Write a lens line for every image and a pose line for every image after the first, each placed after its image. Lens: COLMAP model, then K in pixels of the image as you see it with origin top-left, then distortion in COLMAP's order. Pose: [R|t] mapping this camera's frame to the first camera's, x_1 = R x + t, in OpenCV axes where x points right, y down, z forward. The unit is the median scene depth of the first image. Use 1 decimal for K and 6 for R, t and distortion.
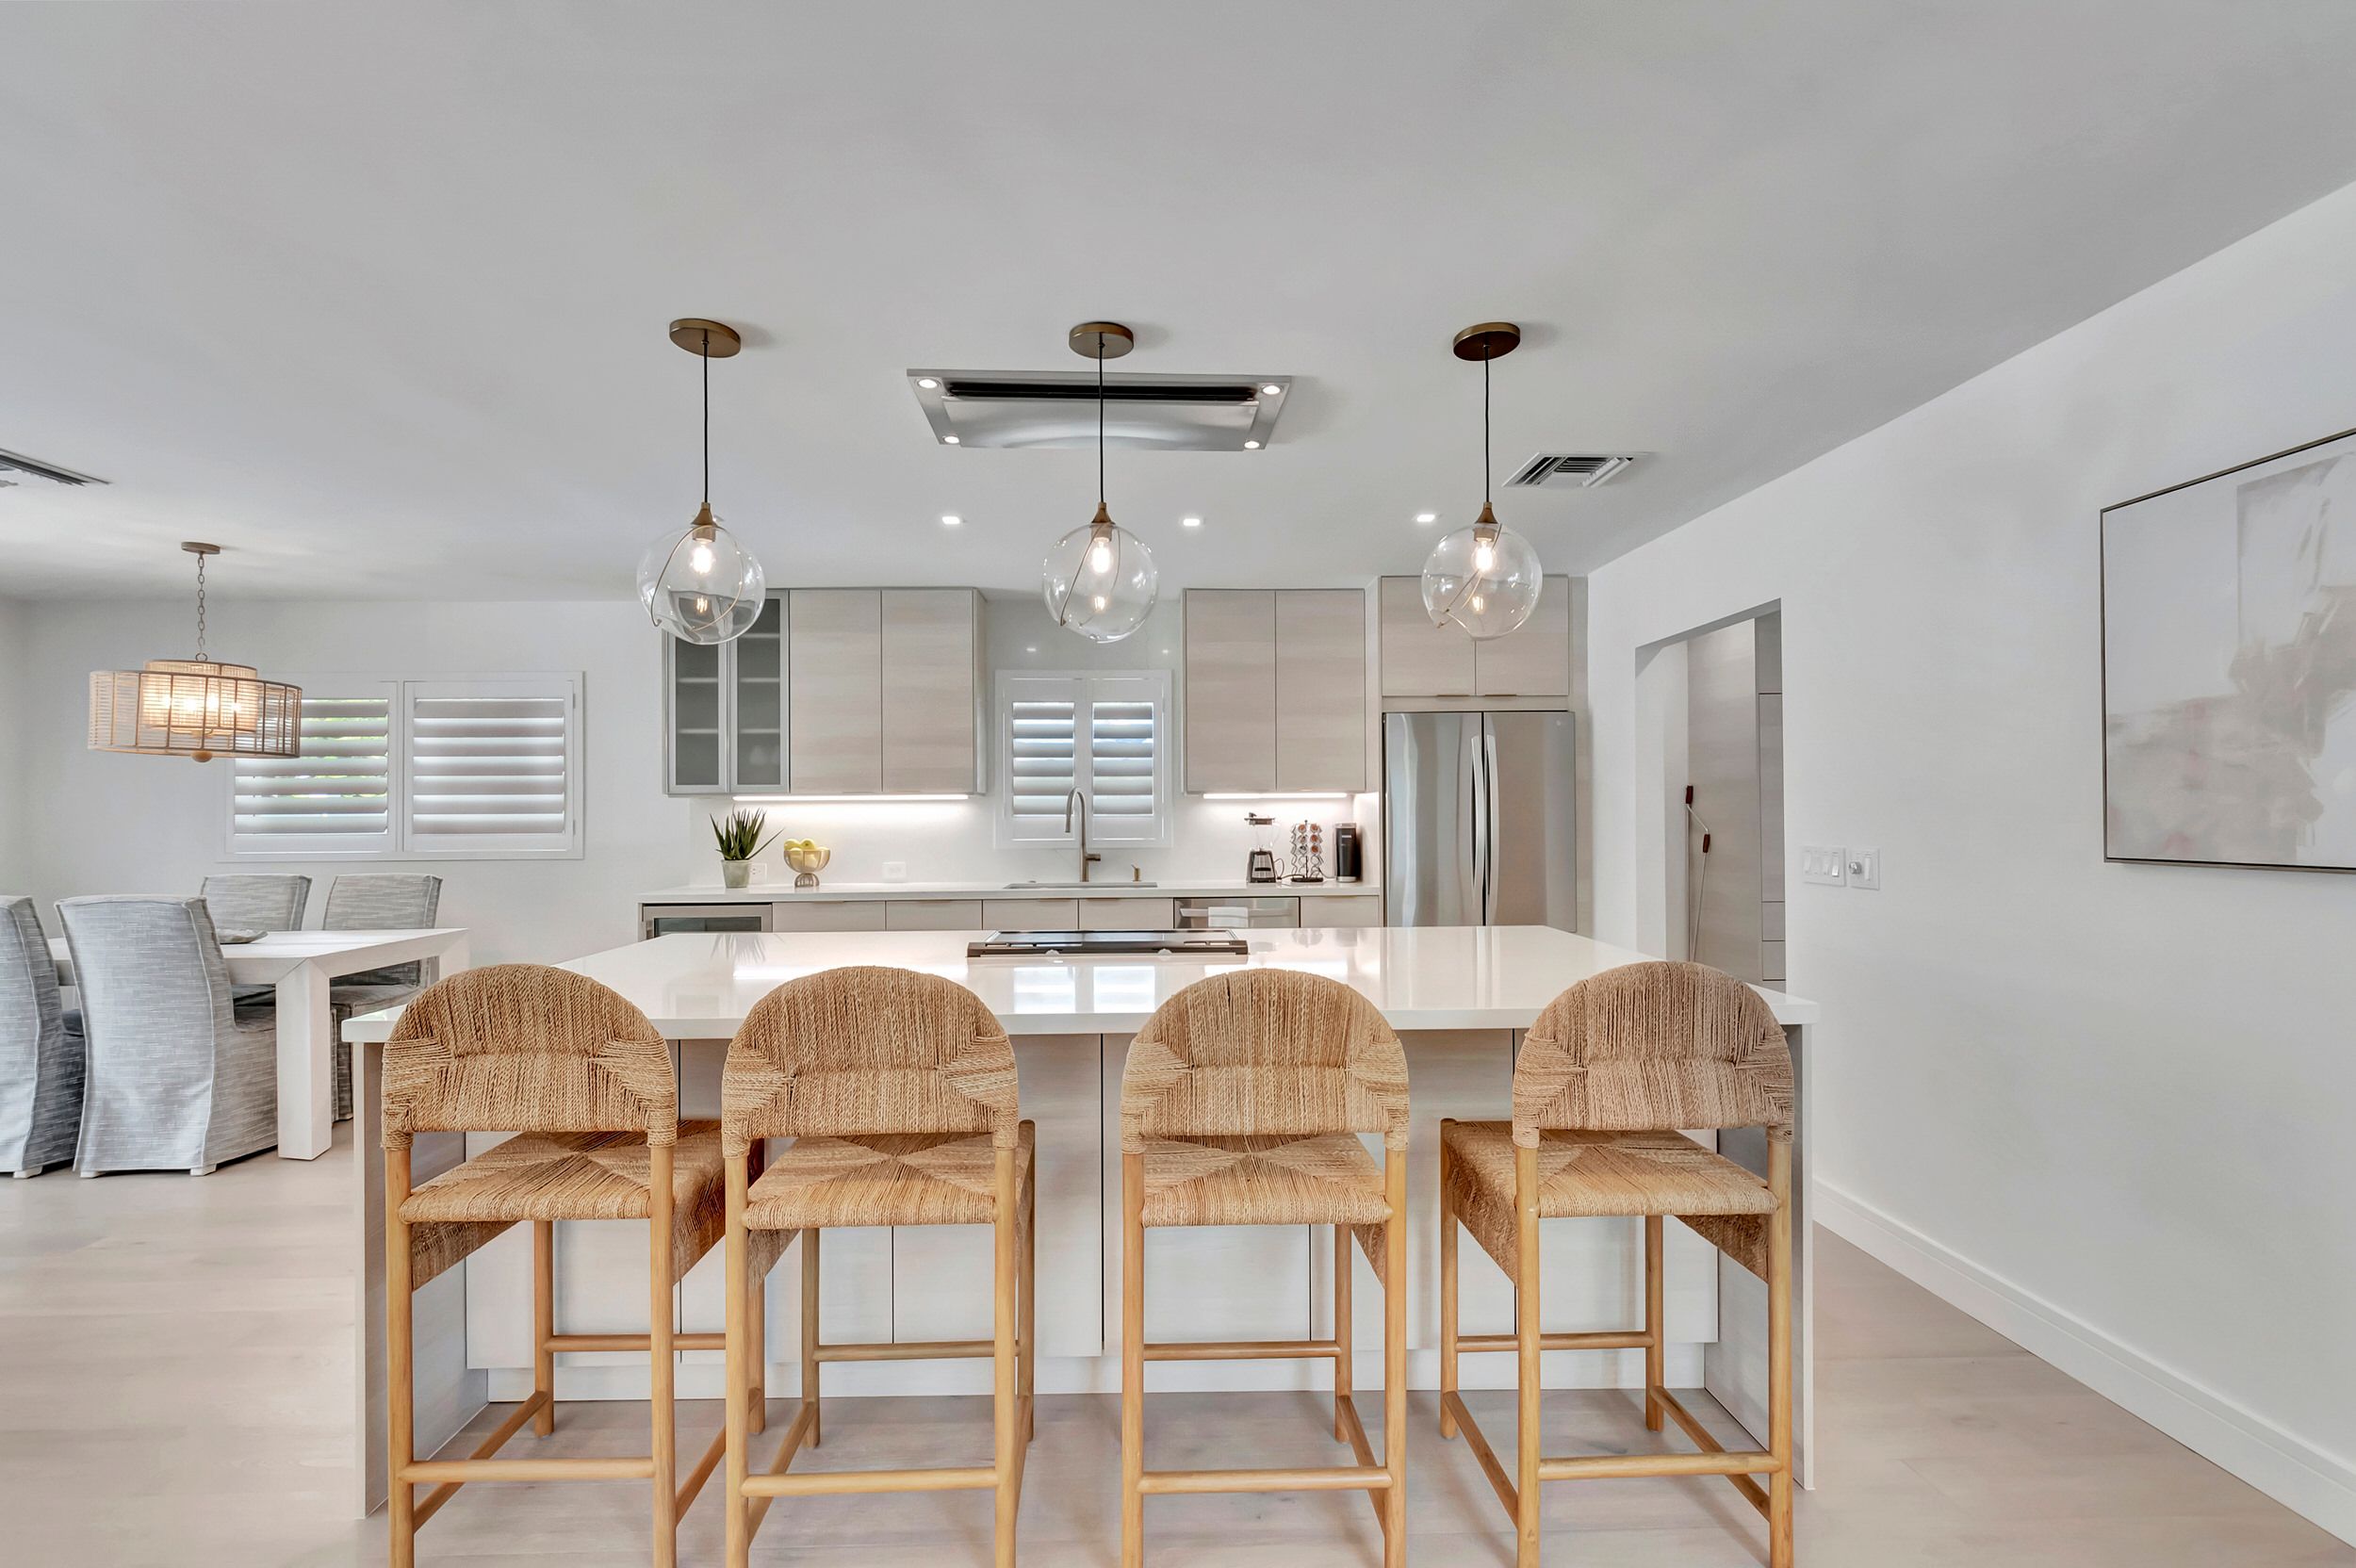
lens RADIAL K [[1059.6, 0, 1176.4], [0, 1059.6, 806.8], [0, 0, 1]] dist [-0.001123, -0.000141]
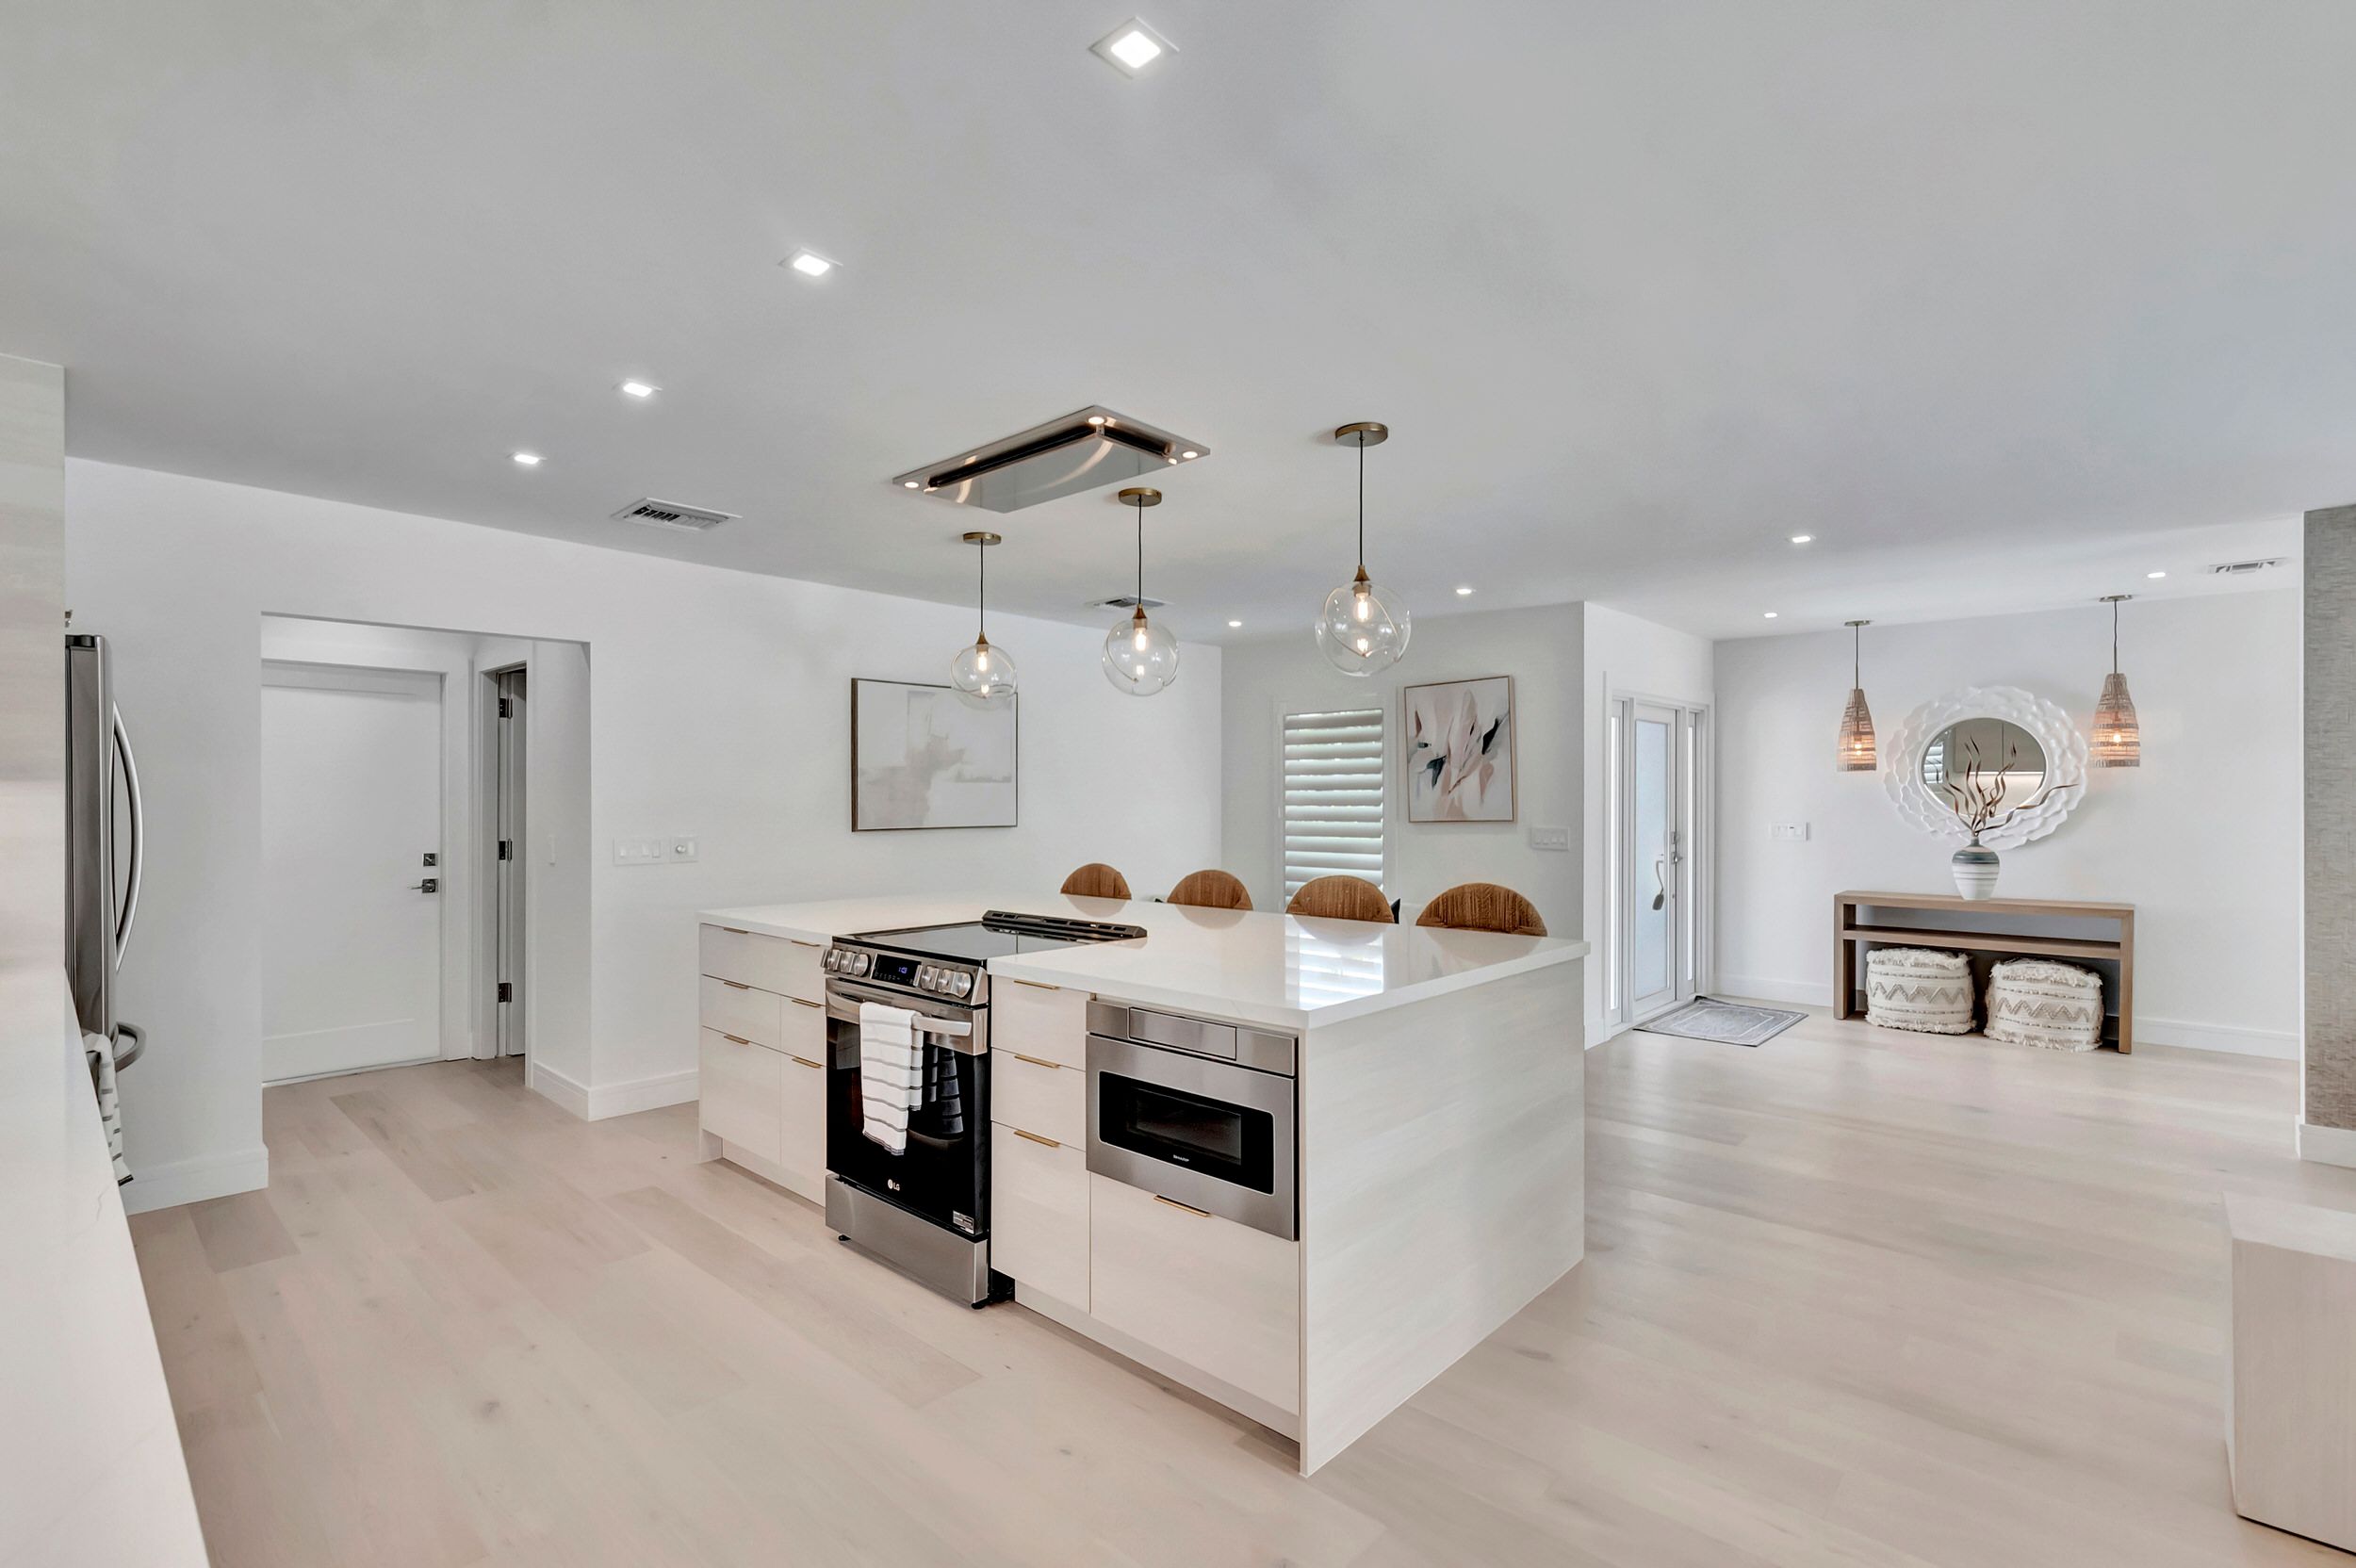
lens RADIAL K [[1059.6, 0, 1176.4], [0, 1059.6, 806.8], [0, 0, 1]] dist [-0.001123, -0.000141]
pose [[-0.710536, 0.001004, 0.703661, -0.544254], [0.001424, 0.999999, 0.000012, -0.000391], [-0.703660, 0.001010, -0.710536, 0.949329]]
